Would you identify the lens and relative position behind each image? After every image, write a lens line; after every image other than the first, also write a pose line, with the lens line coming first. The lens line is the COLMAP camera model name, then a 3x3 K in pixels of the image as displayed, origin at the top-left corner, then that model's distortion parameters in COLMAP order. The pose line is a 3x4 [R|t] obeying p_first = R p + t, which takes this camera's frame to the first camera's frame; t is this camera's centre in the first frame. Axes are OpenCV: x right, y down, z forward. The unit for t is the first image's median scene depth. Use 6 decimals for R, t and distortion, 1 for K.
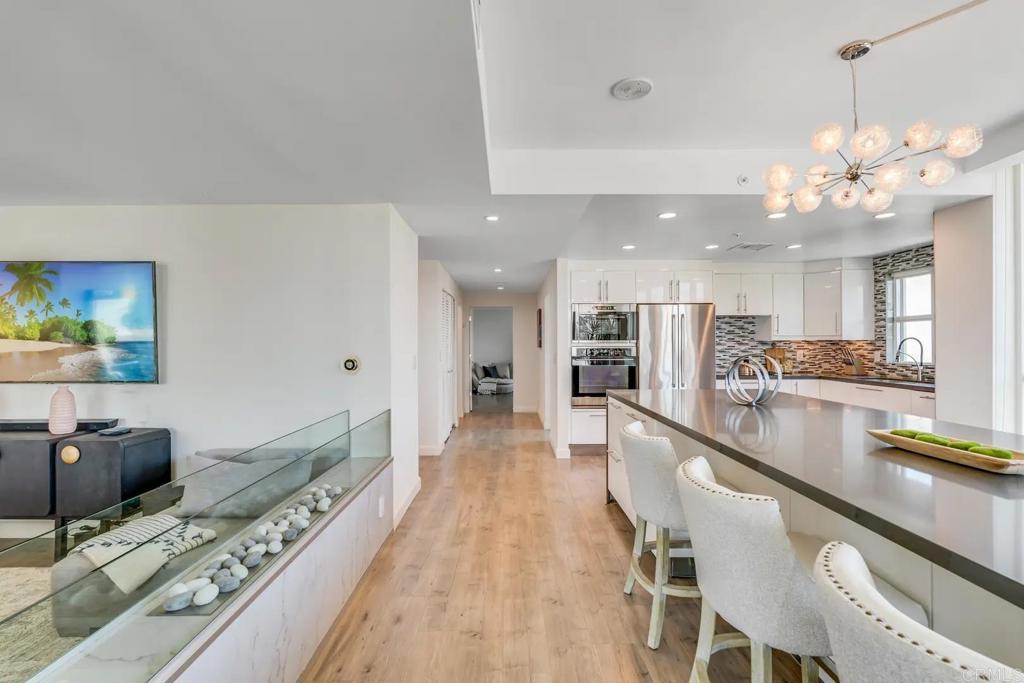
lens RADIAL K [[469.8, 0, 512.6], [0, 469.8, 342.1], [0, 0, 1]] dist [-0.002297, 0.000263]
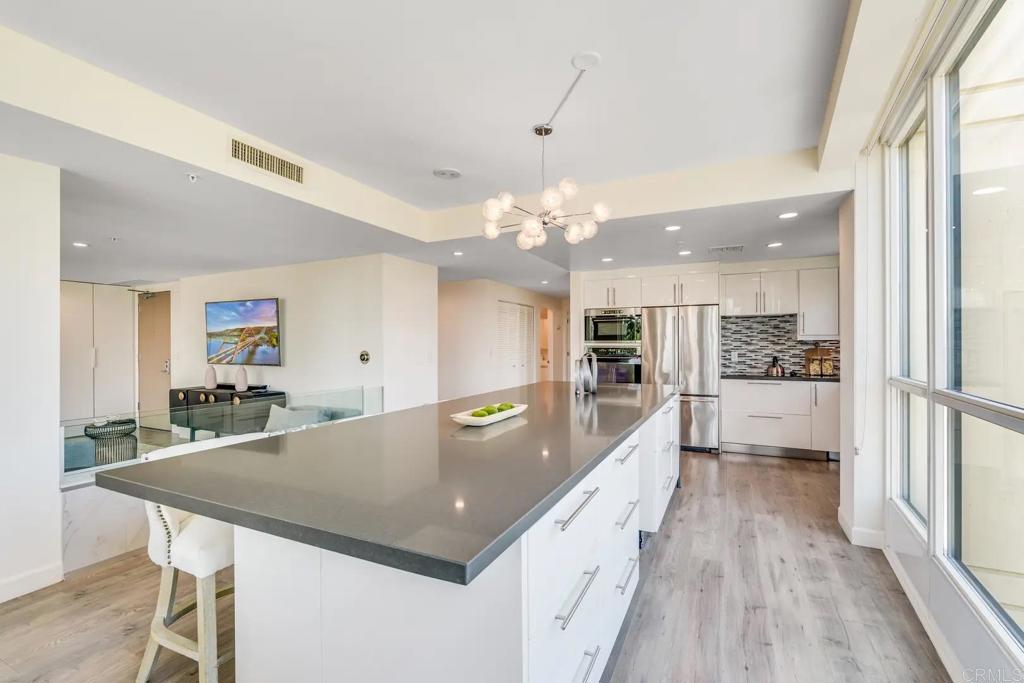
lens RADIAL K [[453.5, 0, 519.3], [0, 453.5, 342.5], [0, 0, 1]] dist [-0.003982, -0.000212]
pose [[0.895288, 0.000414, -0.445487, 0.713105], [0.002323, 0.999982, 0.005600, -0.008772], [0.445481, -0.006048, 0.895271, -0.113098]]
